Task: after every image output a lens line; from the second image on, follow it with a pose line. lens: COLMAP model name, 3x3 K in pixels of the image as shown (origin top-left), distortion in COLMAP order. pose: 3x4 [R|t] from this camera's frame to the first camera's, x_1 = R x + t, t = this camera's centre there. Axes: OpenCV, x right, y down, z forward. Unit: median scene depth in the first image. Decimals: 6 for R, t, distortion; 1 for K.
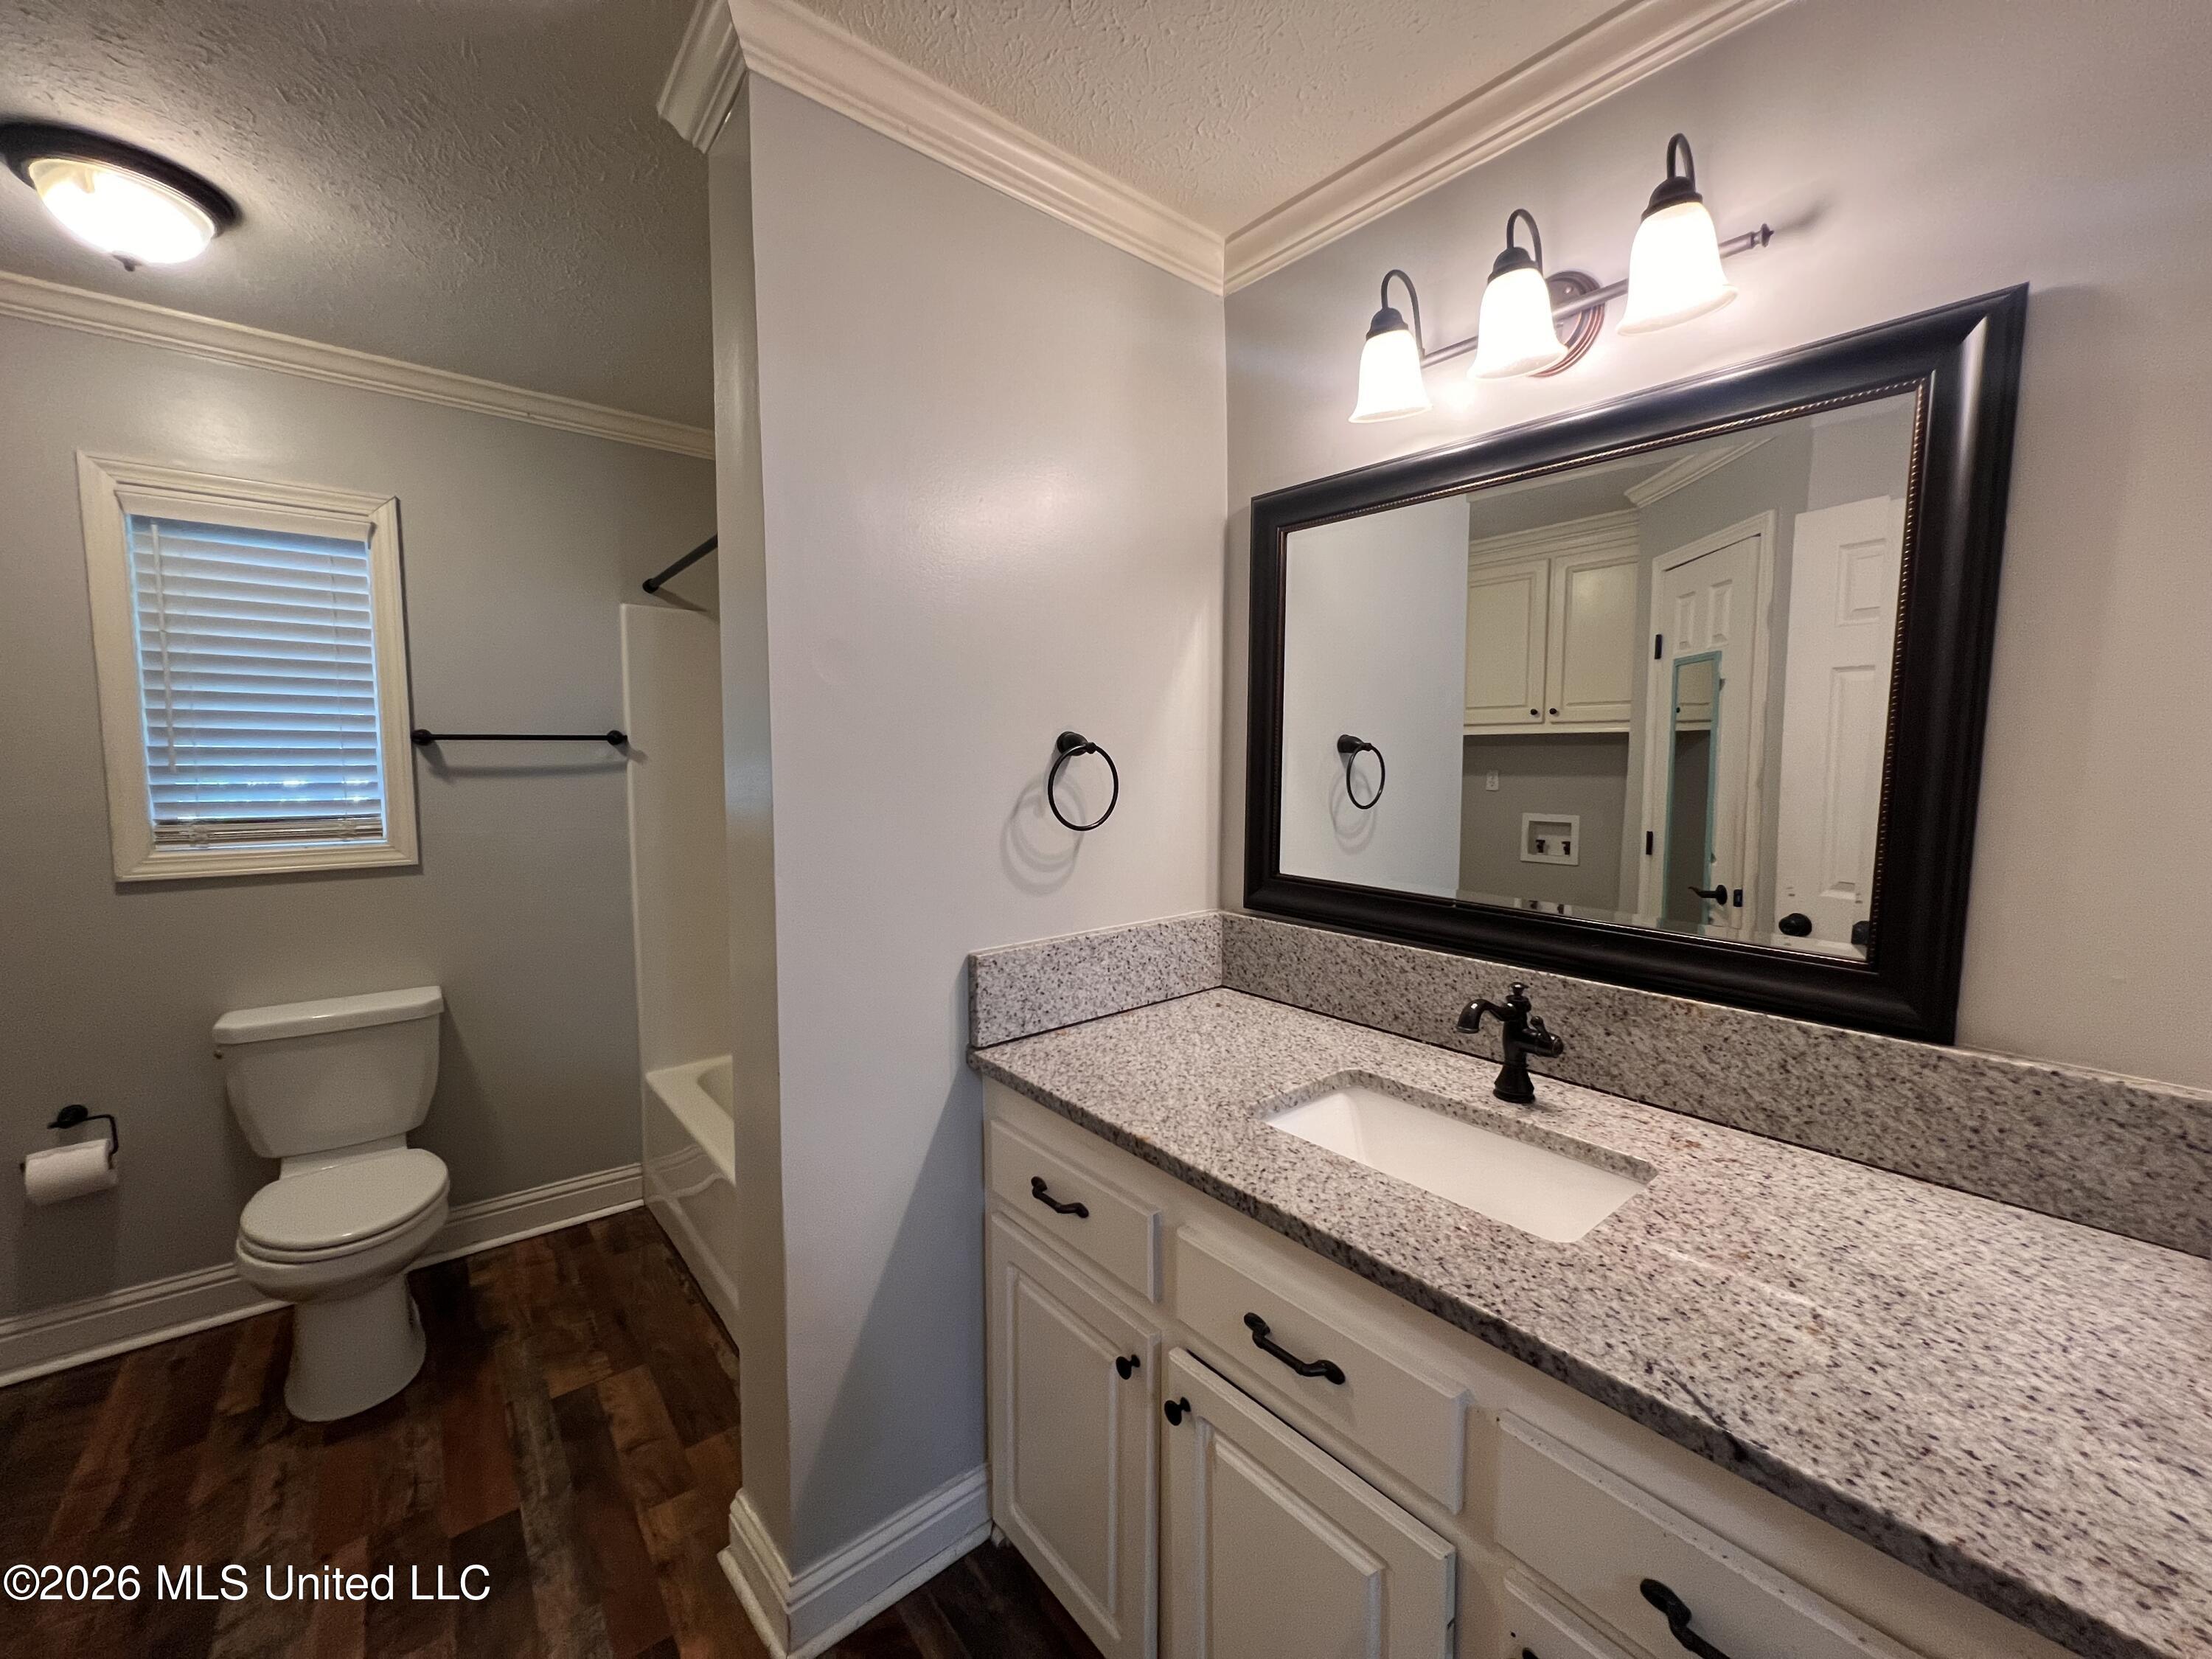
lens RADIAL K [[875.6, 0, 1103.7], [0, 875.6, 820.1], [0, 0, 1]] dist [-0.000742, 0.000144]
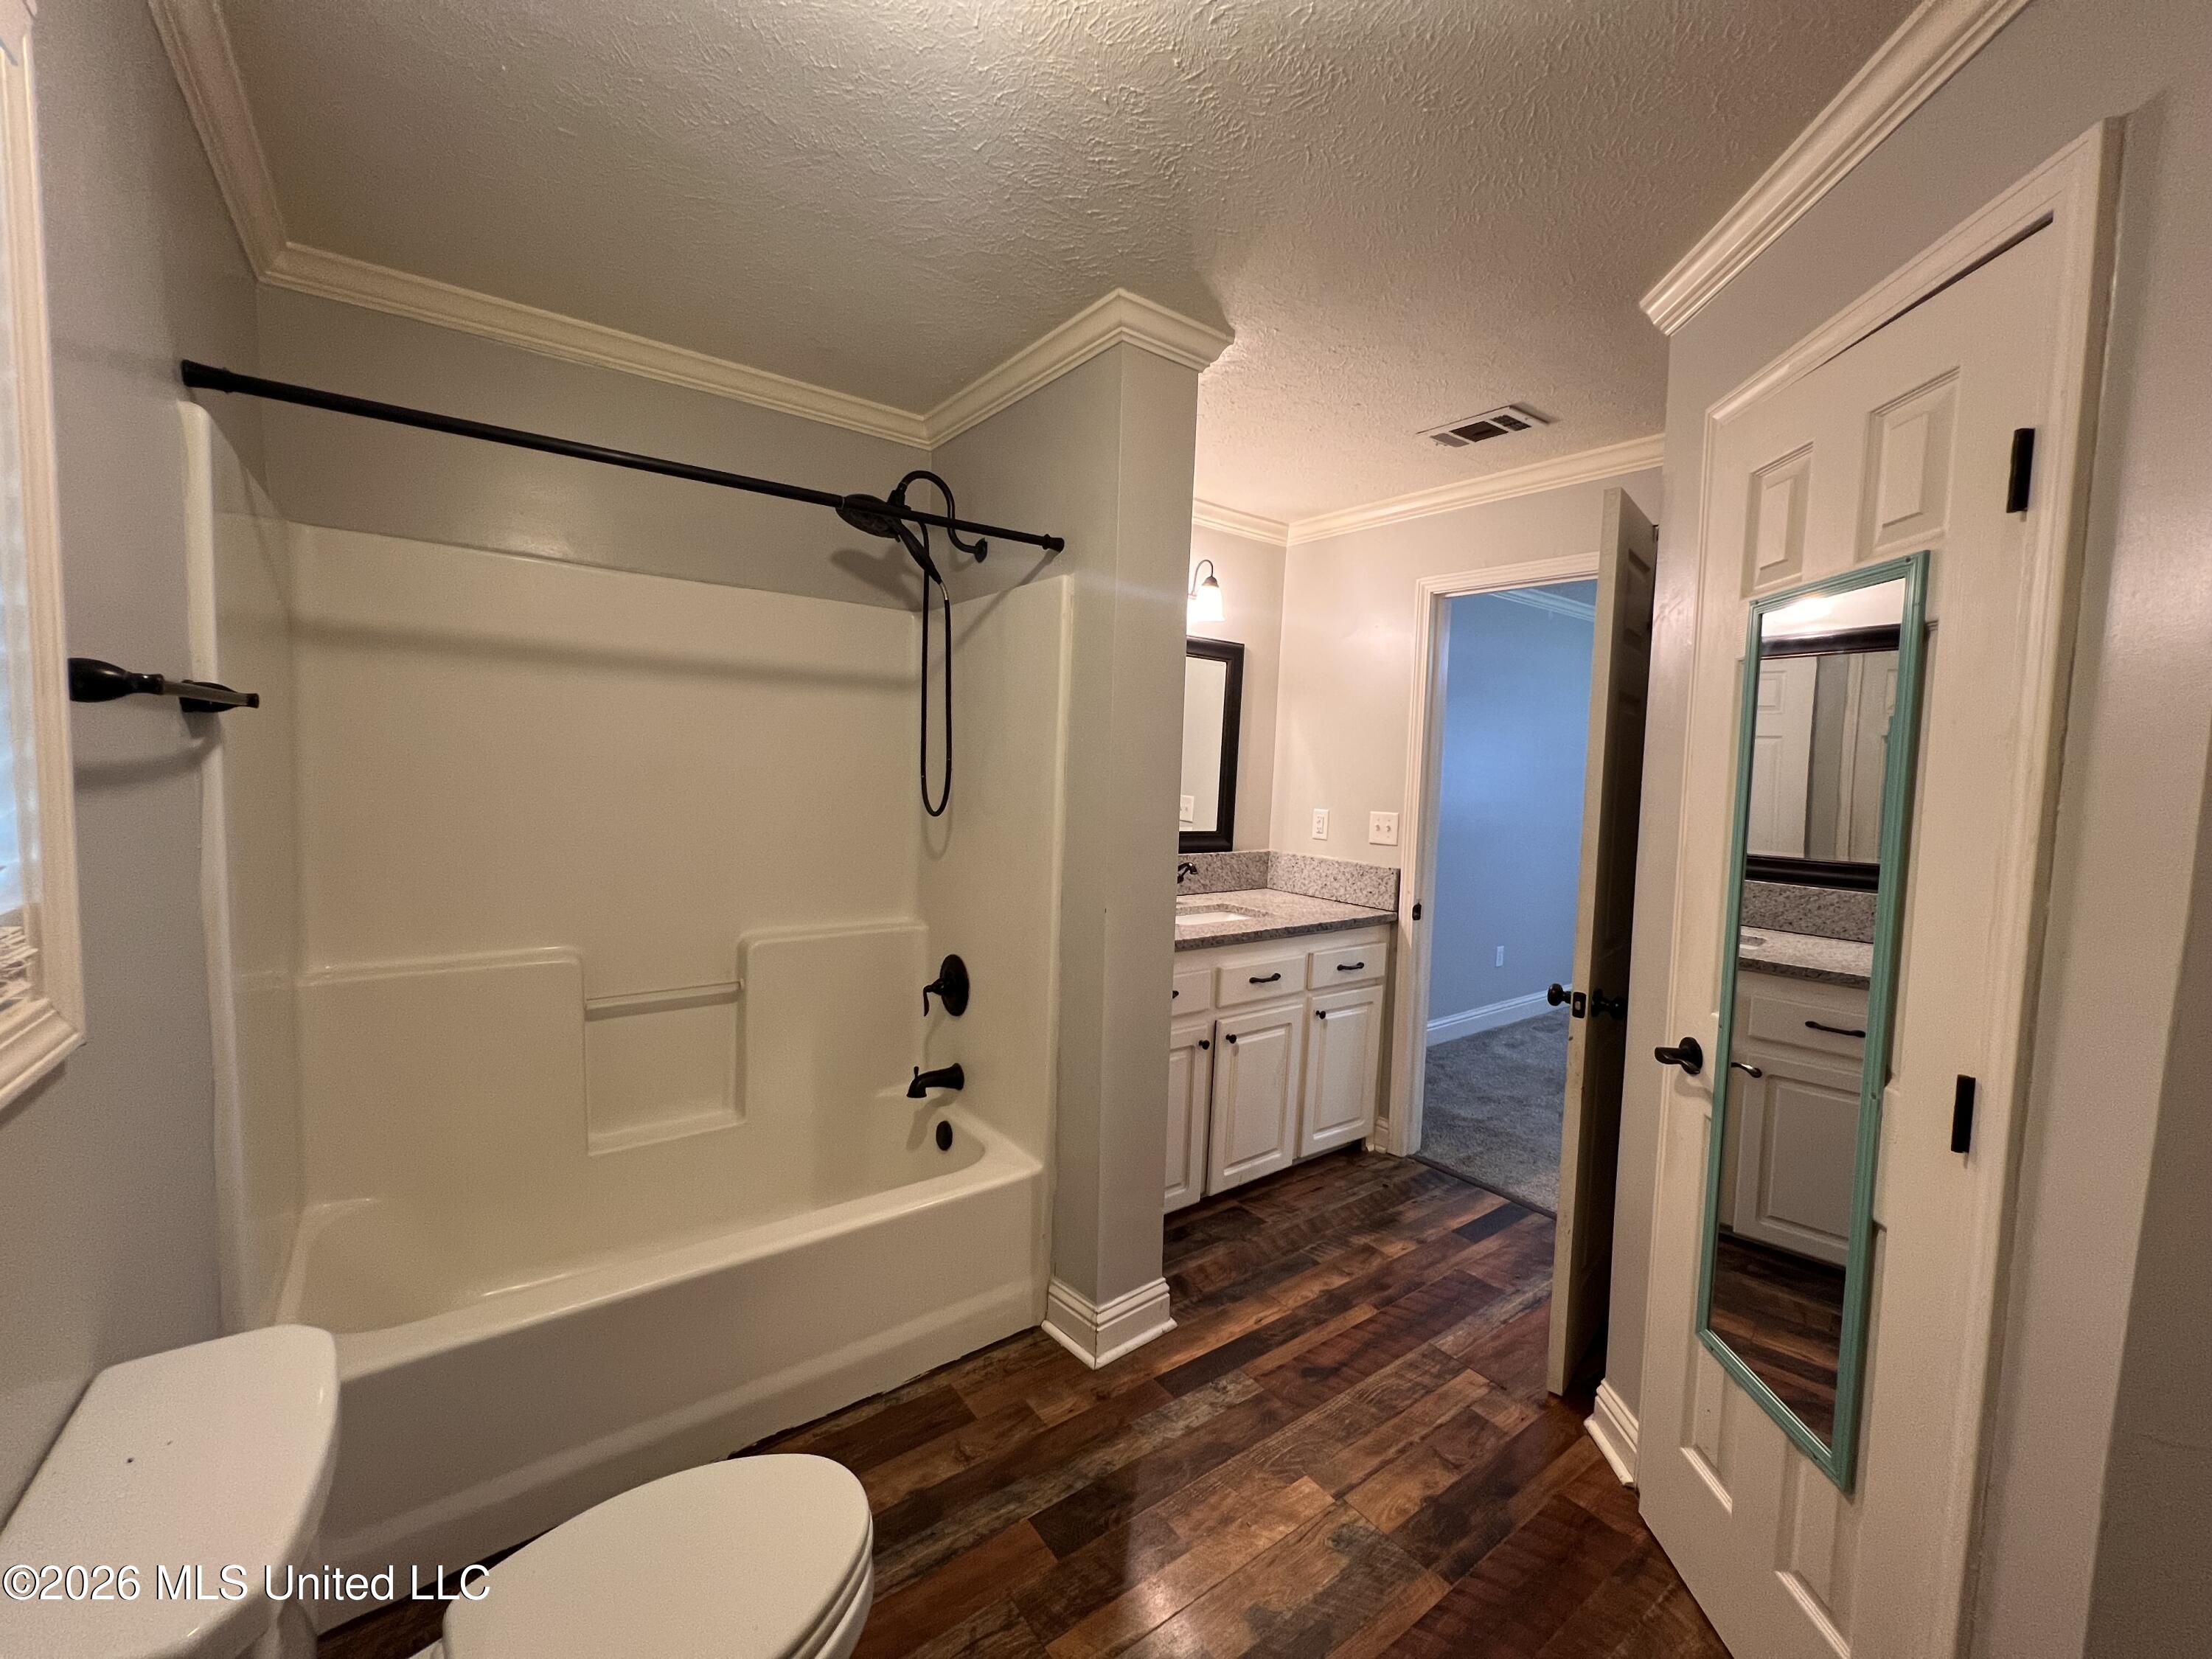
lens RADIAL K [[875.6, 0, 1113.6], [0, 875.6, 830.2], [0, 0, 1]] dist [-0.000742, 0.000144]
pose [[0.044887, -0.067706, 0.996695, -1.749015], [0.047233, 0.996729, 0.065581, -0.058644], [-0.997875, 0.044133, 0.047938, 0.895779]]
